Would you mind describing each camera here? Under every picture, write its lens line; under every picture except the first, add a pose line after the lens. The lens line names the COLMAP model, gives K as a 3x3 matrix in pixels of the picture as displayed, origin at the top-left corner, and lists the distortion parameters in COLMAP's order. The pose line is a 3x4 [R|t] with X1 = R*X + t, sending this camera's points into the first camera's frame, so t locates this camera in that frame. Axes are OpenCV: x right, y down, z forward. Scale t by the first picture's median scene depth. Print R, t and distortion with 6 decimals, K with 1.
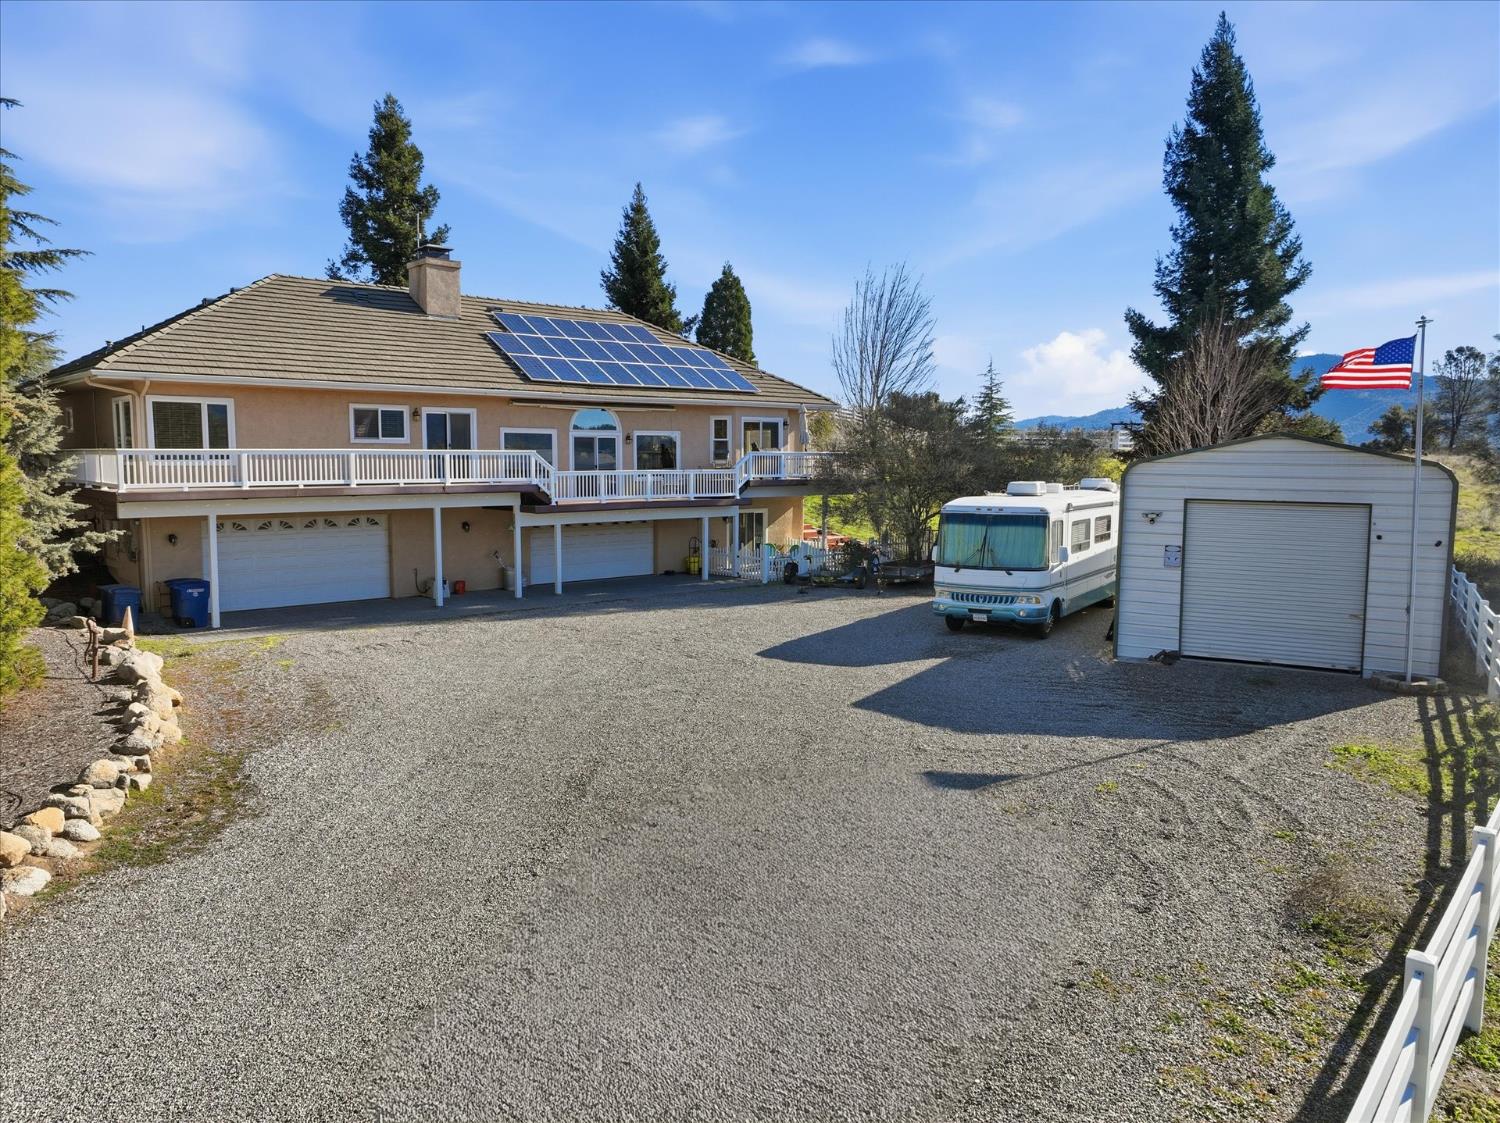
lens RADIAL K [[1081.7, 0, 750.0], [0, 1081.7, 561.5], [0, 0, 1]] dist [0.003651, 0.009722]
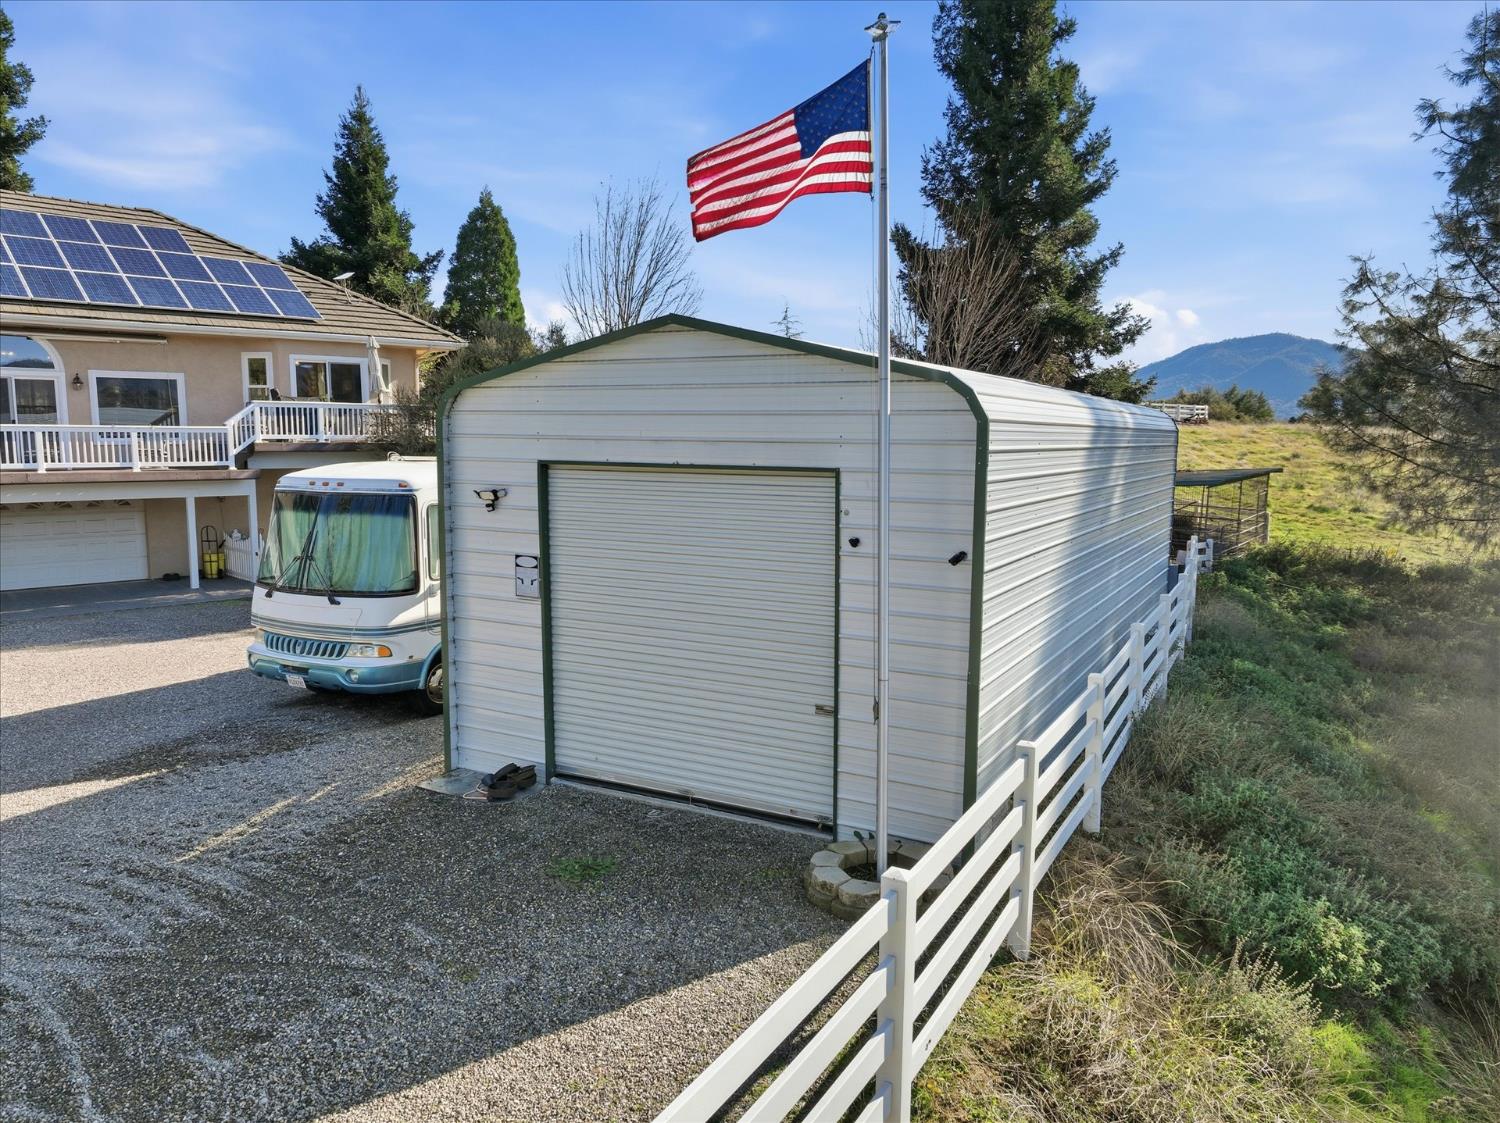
lens RADIAL K [[1081.7, 0, 750.0], [0, 1081.7, 561.5], [0, 0, 1]] dist [0.003651, 0.009722]
pose [[0.999397, -0.003876, 0.034493, 0.268341], [0.003183, 0.999792, 0.020134, -0.012104], [-0.034564, -0.020012, 0.999202, 0.282588]]
